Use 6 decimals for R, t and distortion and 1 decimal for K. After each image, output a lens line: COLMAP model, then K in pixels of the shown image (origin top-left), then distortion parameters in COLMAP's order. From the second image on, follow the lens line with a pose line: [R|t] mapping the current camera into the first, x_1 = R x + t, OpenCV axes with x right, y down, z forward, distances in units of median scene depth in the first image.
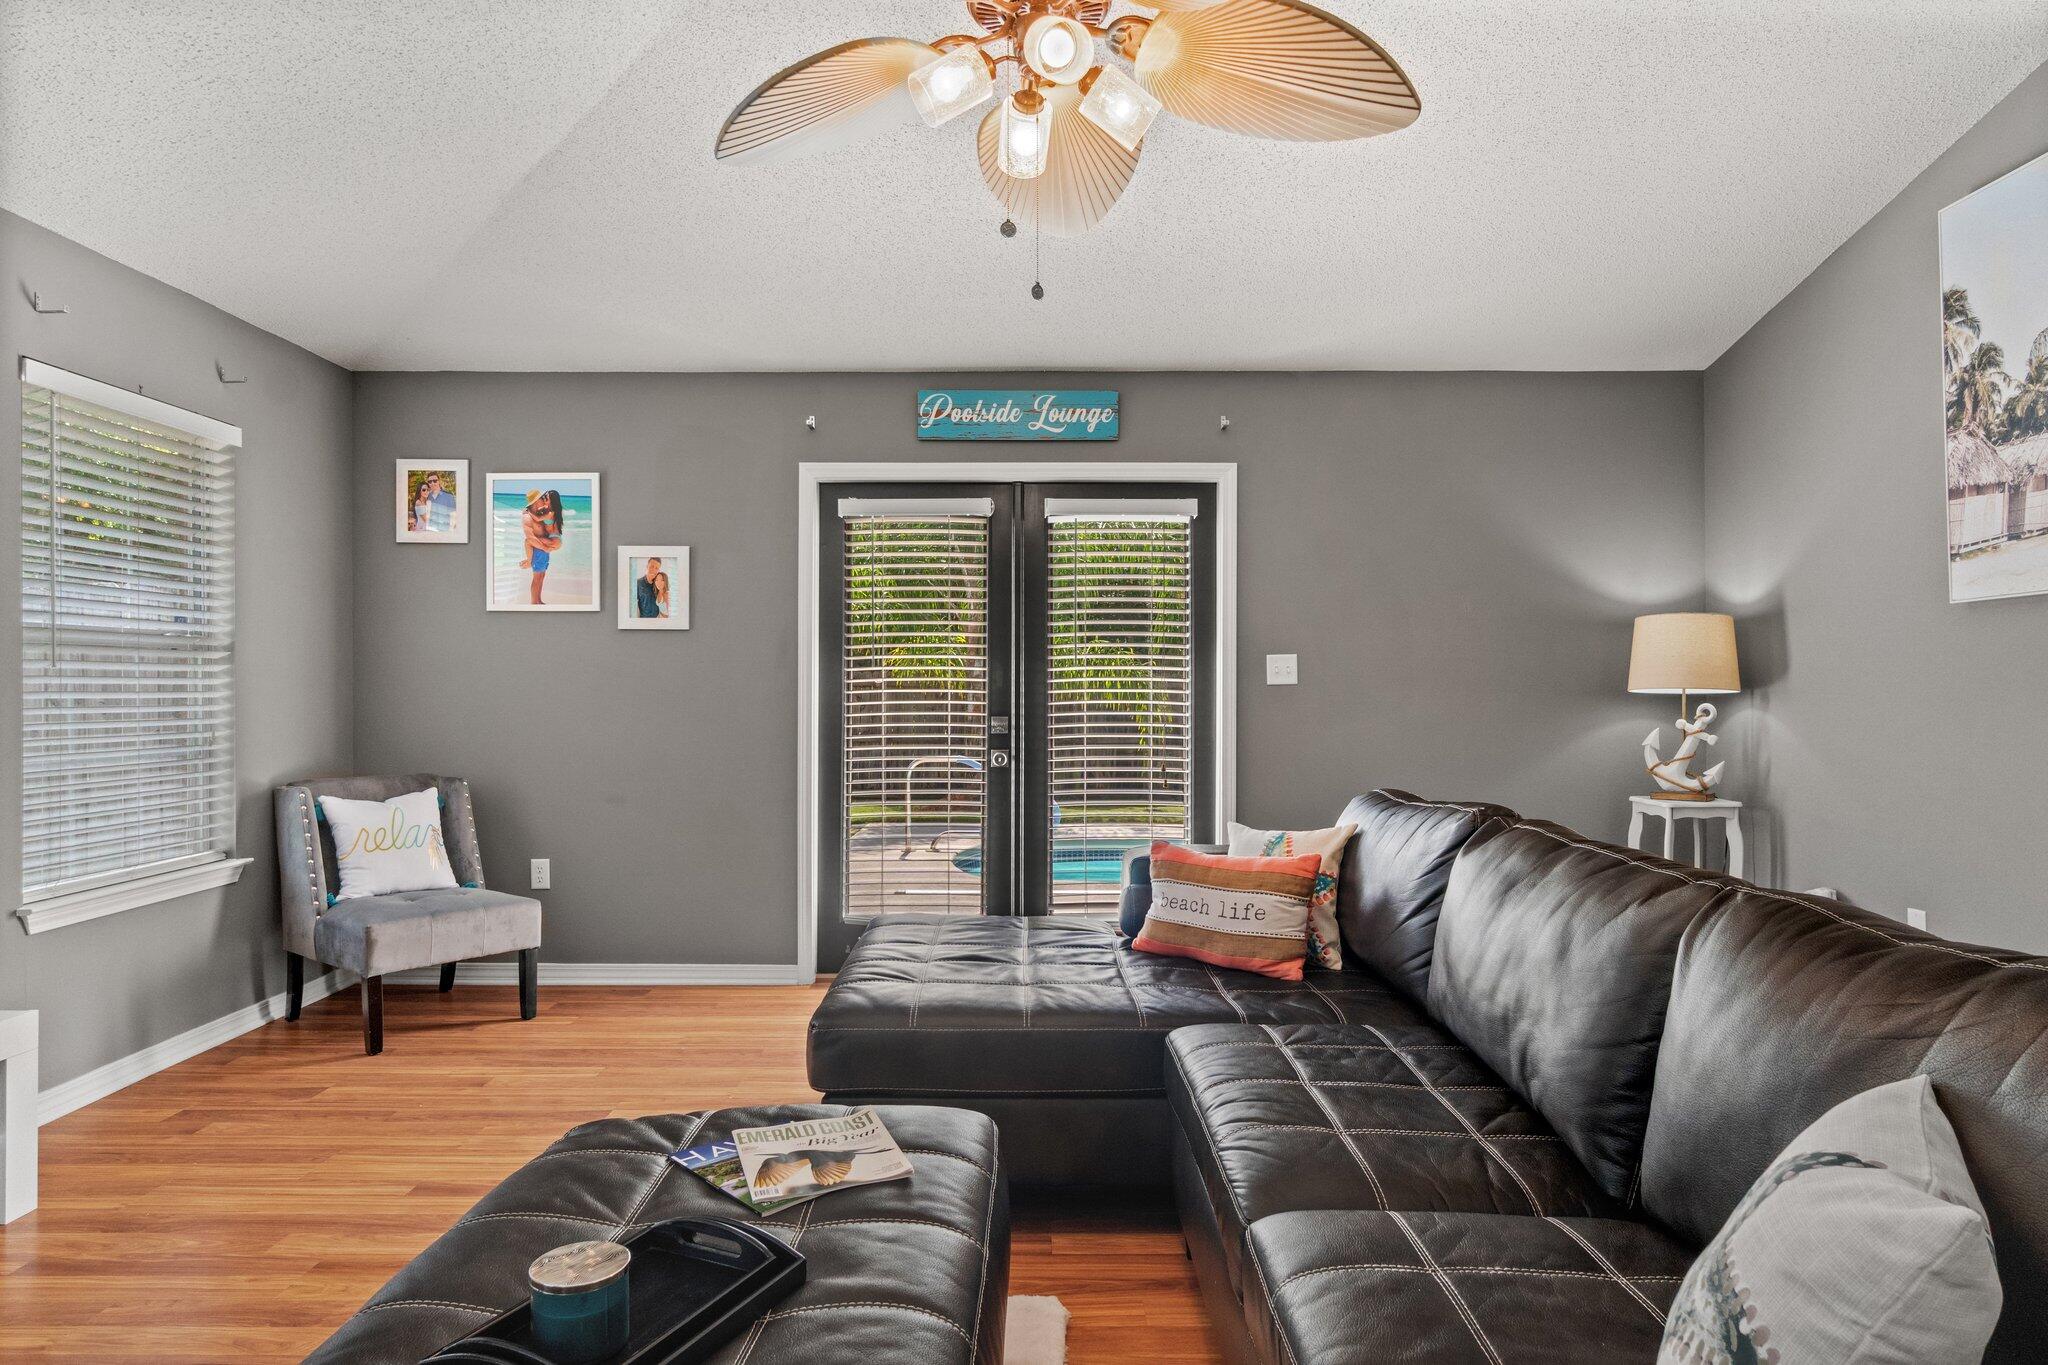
lens RADIAL K [[1228.1, 0, 1024.0], [0, 1228.1, 682.5], [0, 0, 1]] dist [-0.003615, 0.000351]
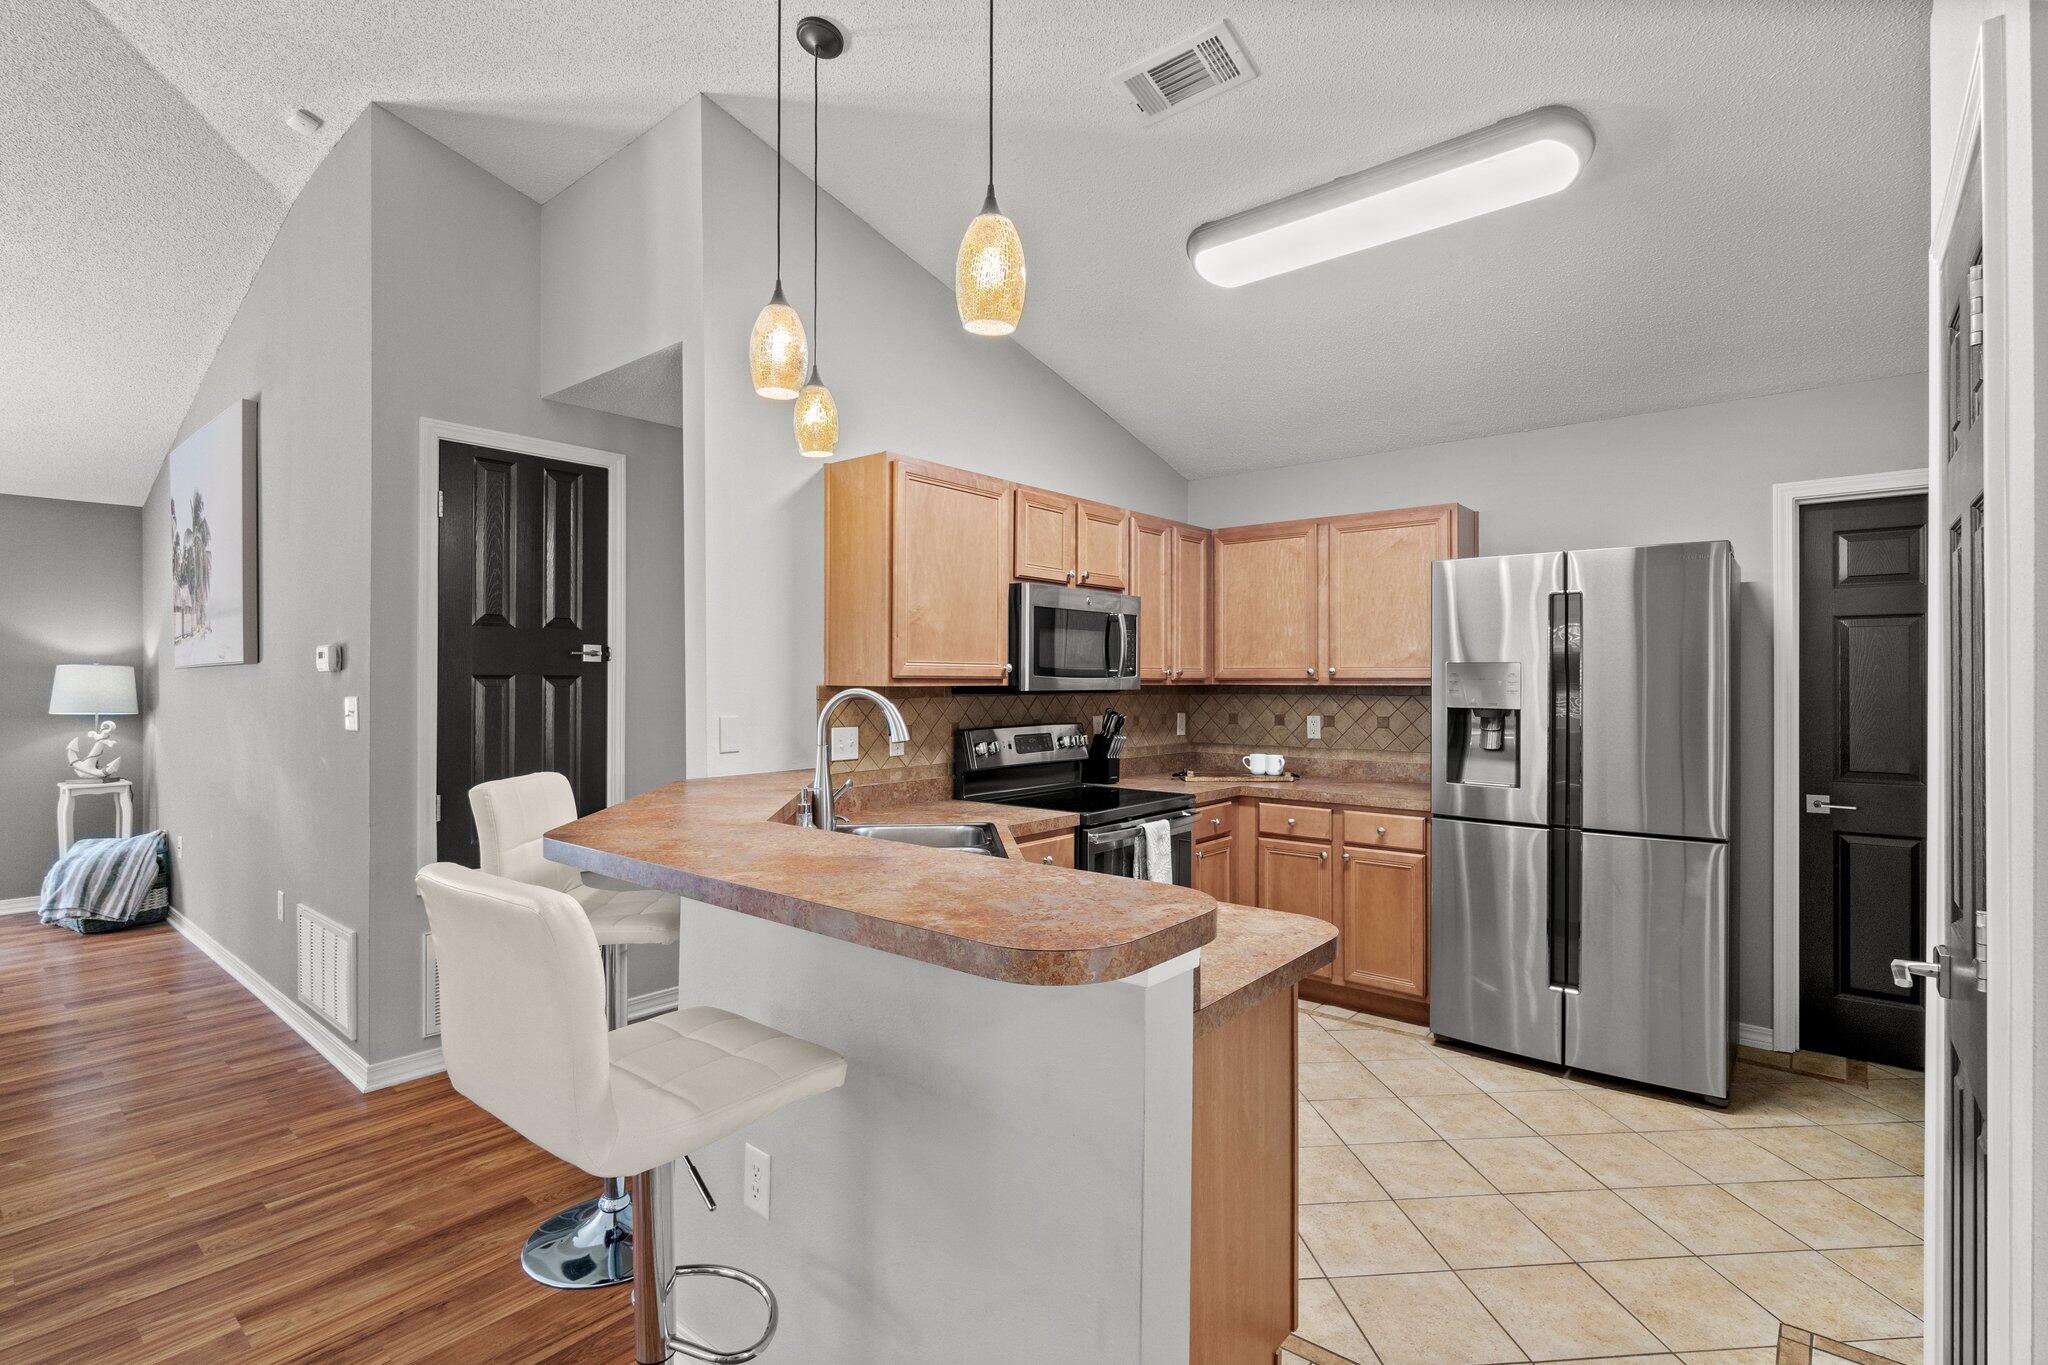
lens RADIAL K [[961.2, 0, 1024.0], [0, 961.2, 682.5], [0, 0, 1]] dist [-0.004865, -0.000017]
pose [[0.645902, -0.002615, 0.763416, 0.369071], [-0.002221, 0.999983, 0.005305, -0.041480], [-0.763417, -0.005122, 0.645886, -0.695424]]
